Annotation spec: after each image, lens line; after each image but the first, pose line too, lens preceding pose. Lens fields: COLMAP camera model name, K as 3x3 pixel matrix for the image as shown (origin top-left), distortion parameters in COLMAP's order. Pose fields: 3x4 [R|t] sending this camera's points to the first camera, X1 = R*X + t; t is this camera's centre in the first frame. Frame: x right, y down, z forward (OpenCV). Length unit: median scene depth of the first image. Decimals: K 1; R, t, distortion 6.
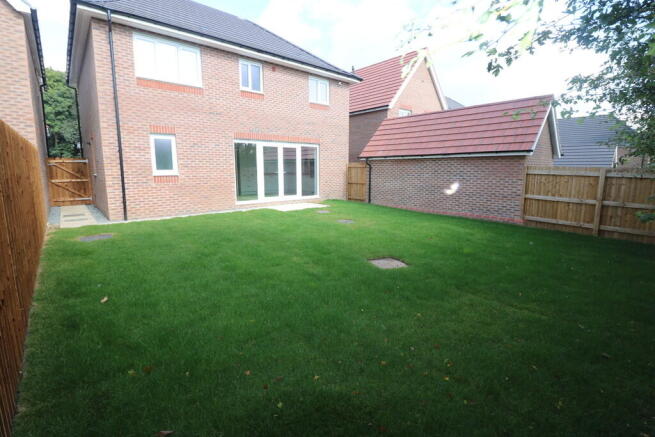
lens RADIAL K [[309.6, 0, 330.7], [0, 309.6, 214.0], [0, 0, 1]] dist [-0.000401, -0.000230]
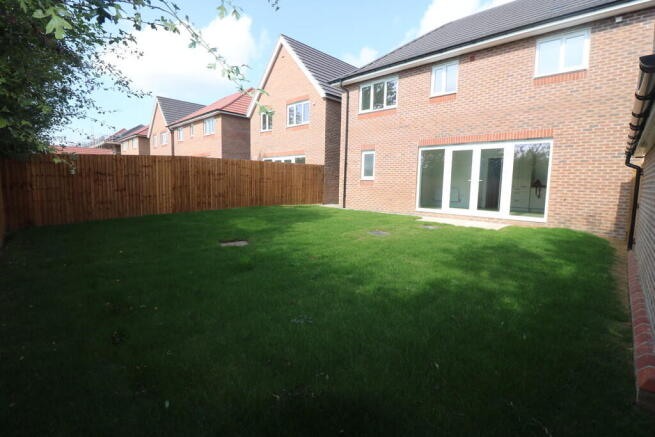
lens RADIAL K [[312.9, 0, 326.8], [0, 312.9, 204.5], [0, 0, 1]] dist [-0.001943, -0.000543]
pose [[0.063687, 0.095380, -0.993402, 0.666331], [-0.145277, 0.985705, 0.085327, -0.090679], [0.987339, 0.138885, 0.076633, 0.590291]]
